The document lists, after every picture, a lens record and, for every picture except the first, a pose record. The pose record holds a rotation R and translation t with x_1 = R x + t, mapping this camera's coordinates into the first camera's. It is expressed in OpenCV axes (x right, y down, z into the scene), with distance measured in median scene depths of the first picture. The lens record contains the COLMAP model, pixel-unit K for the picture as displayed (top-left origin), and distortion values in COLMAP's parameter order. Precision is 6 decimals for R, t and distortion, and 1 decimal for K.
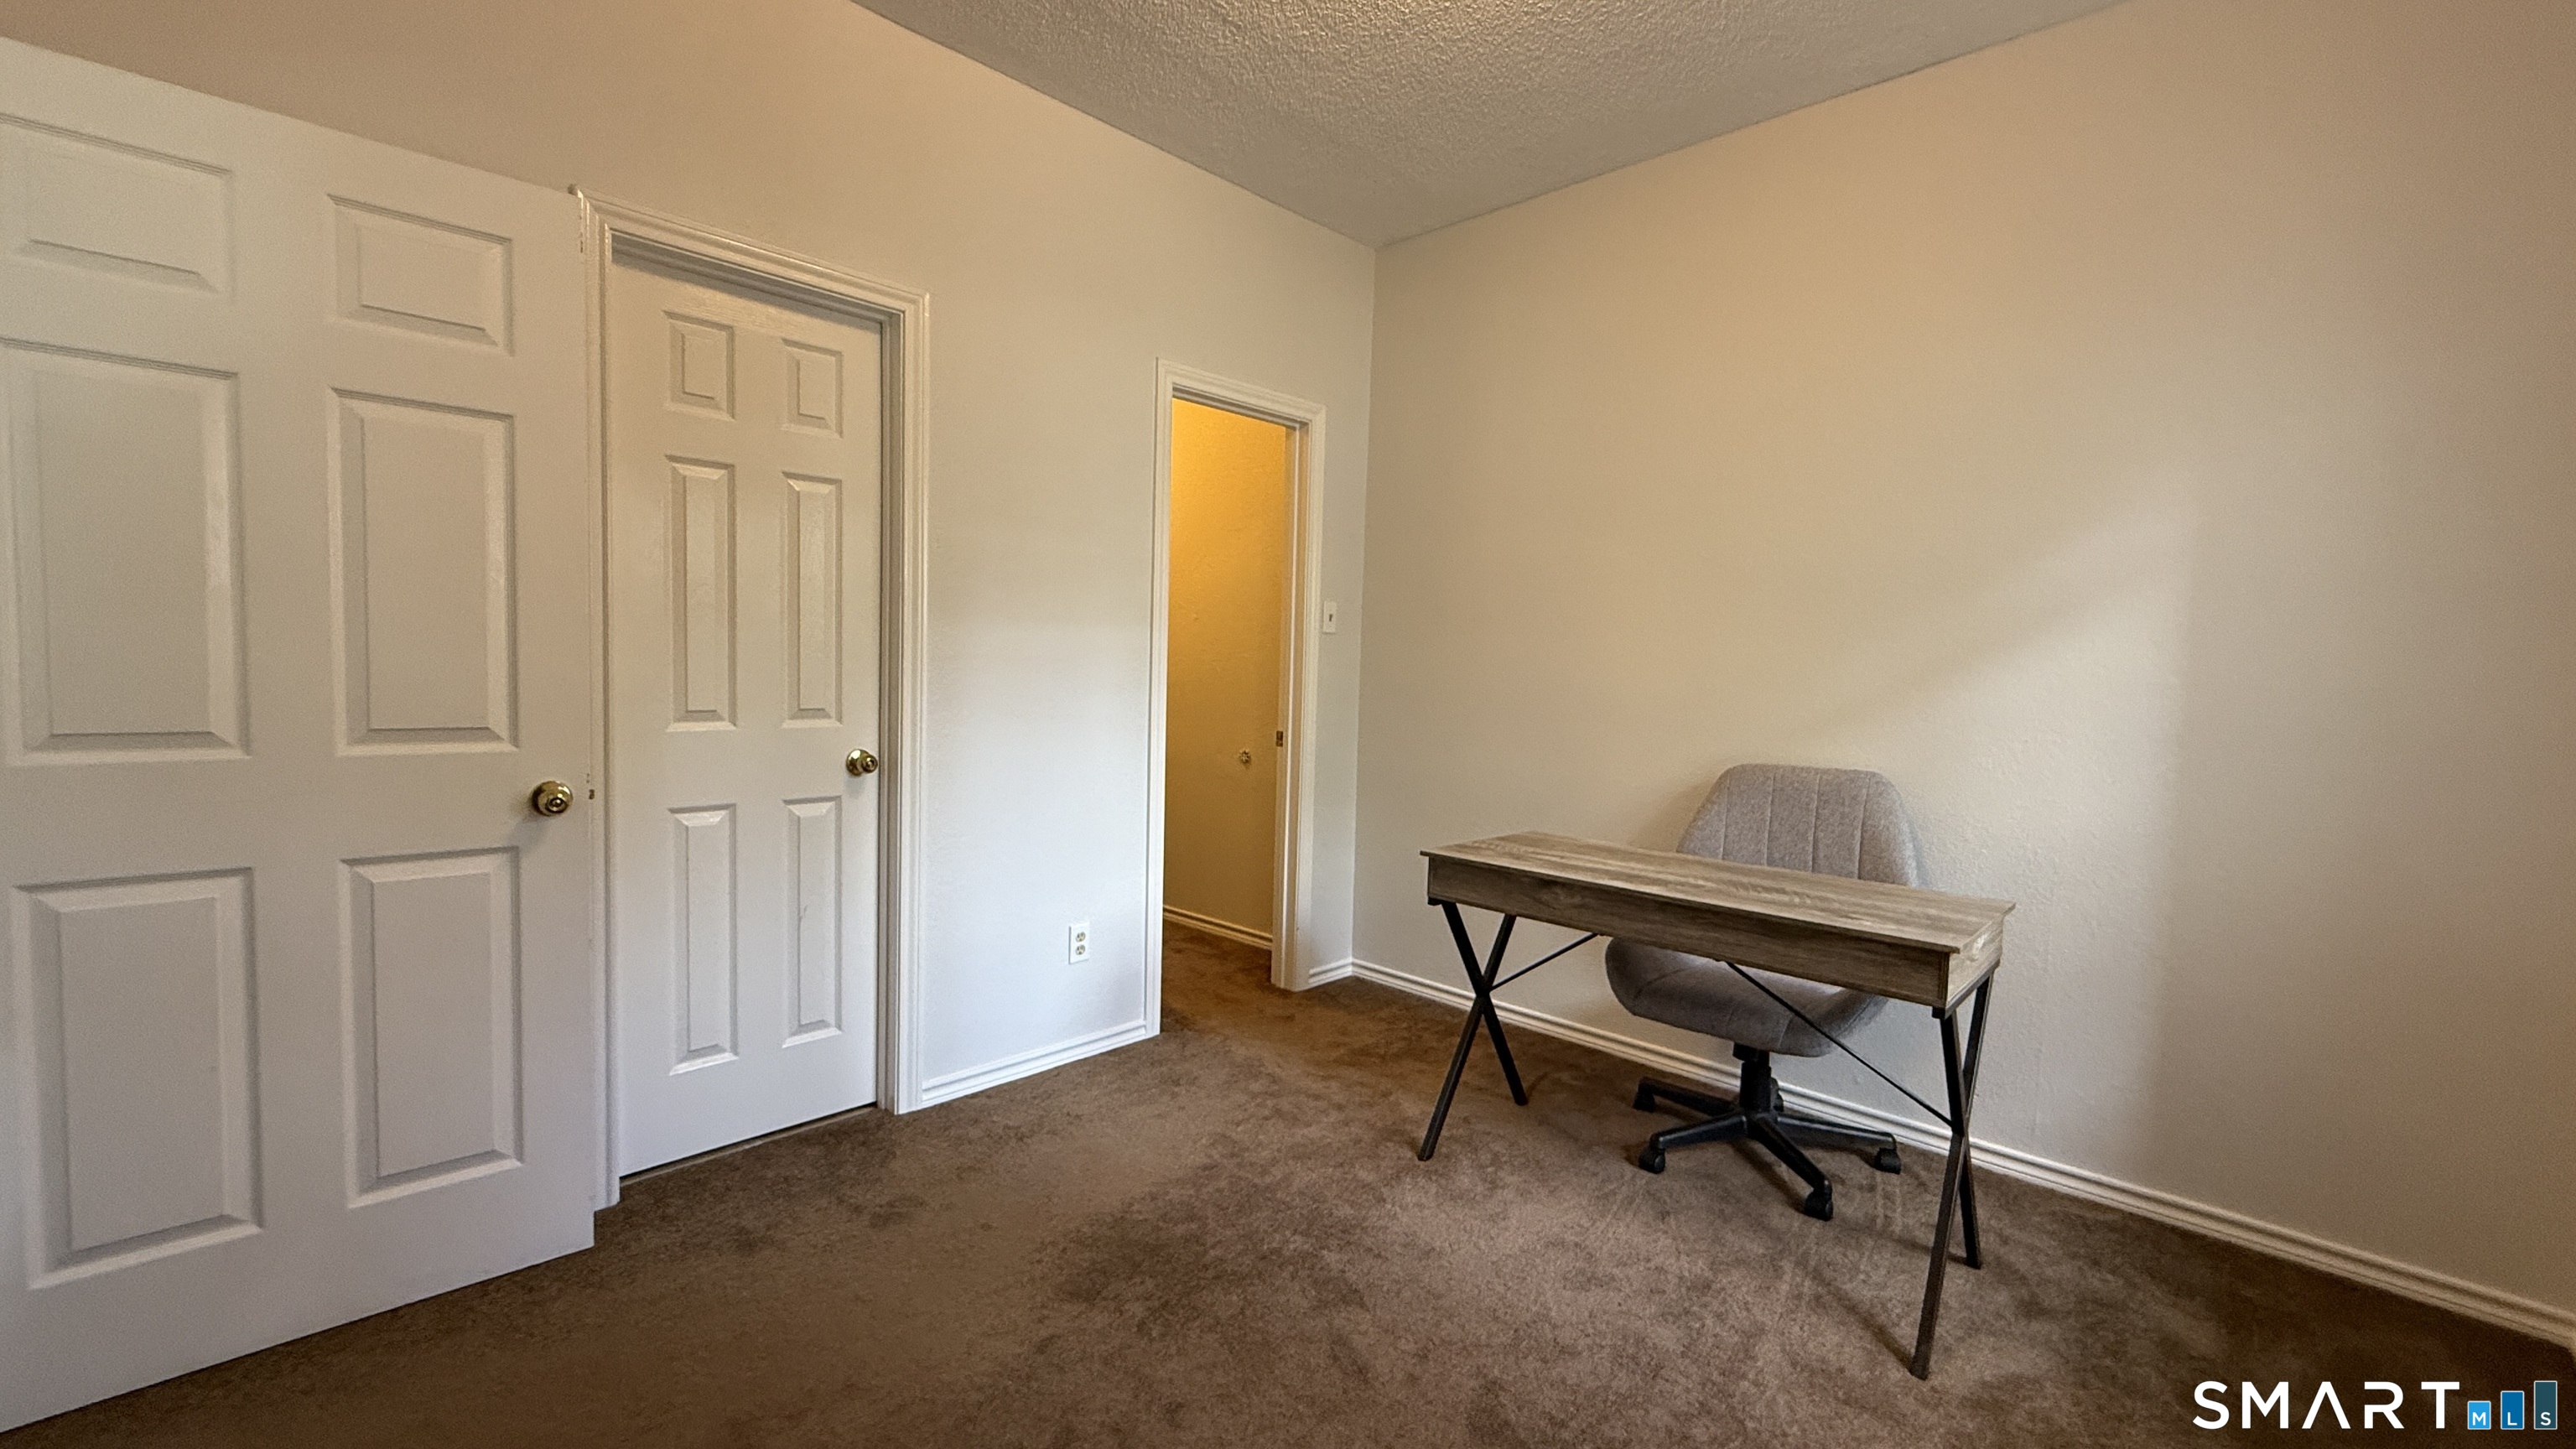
lens RADIAL K [[1013.7, 0, 1288.0], [0, 1013.7, 724.5], [0, 0, 1]] dist [0.000289, -0.000092]
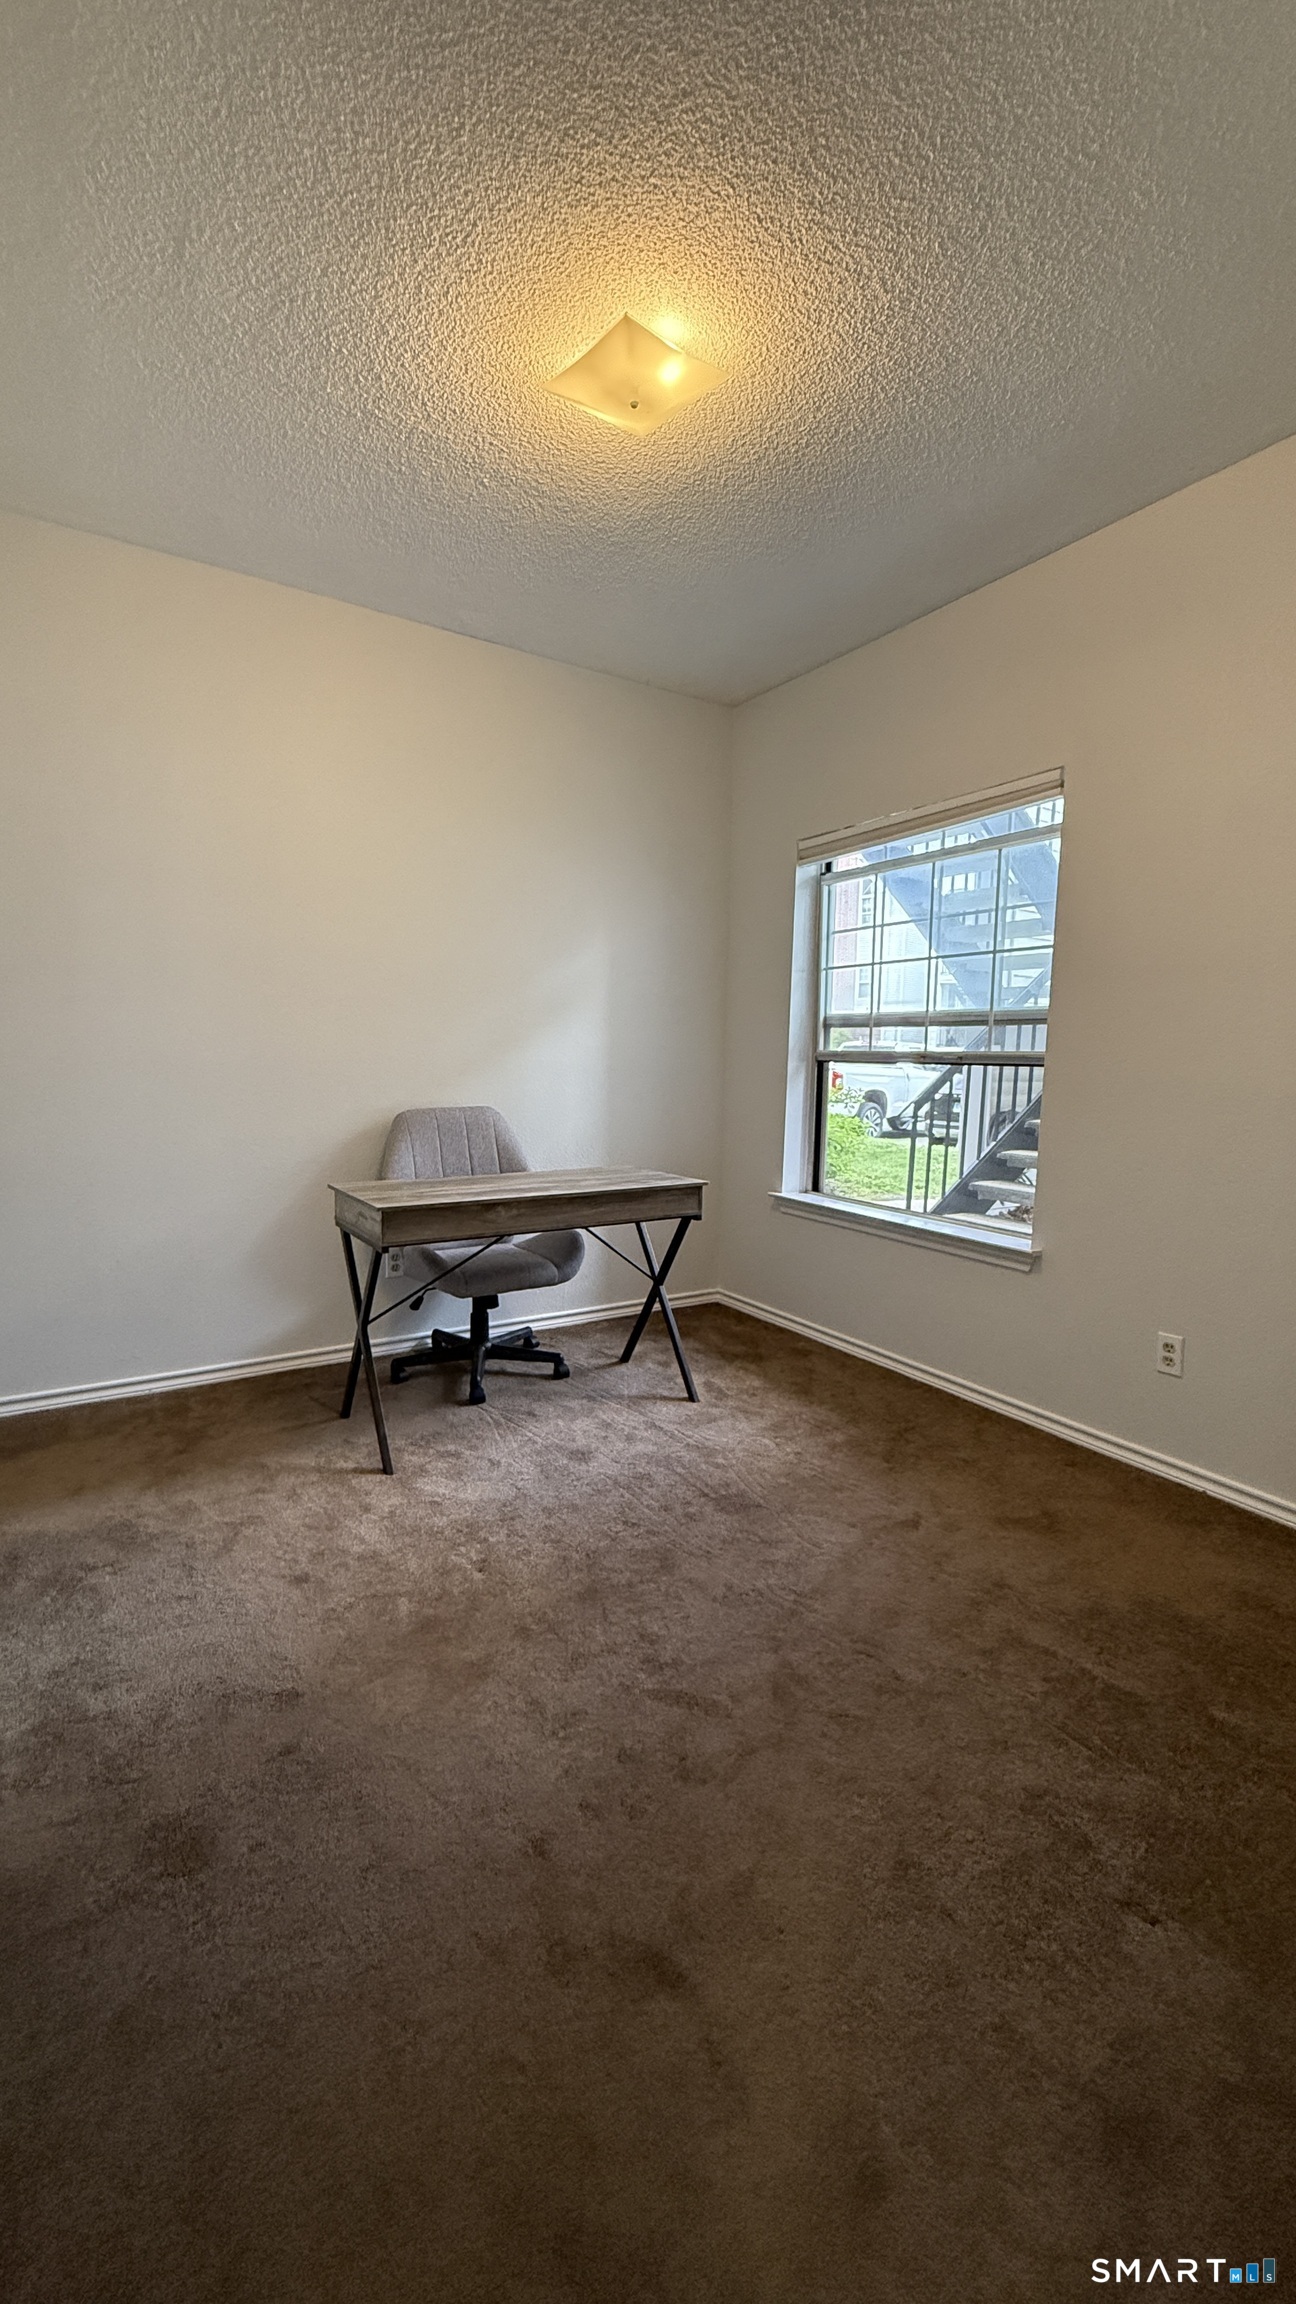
lens RADIAL K [[906.6, 0, 648.0], [0, 906.6, 1152.0], [0, 0, 1]] dist [0.000289, -0.000092]
pose [[0.237485, -0.126440, 0.963127, -0.771214], [0.043348, 0.991884, 0.119526, -0.040974], [-0.970424, 0.013364, 0.241038, 0.490173]]
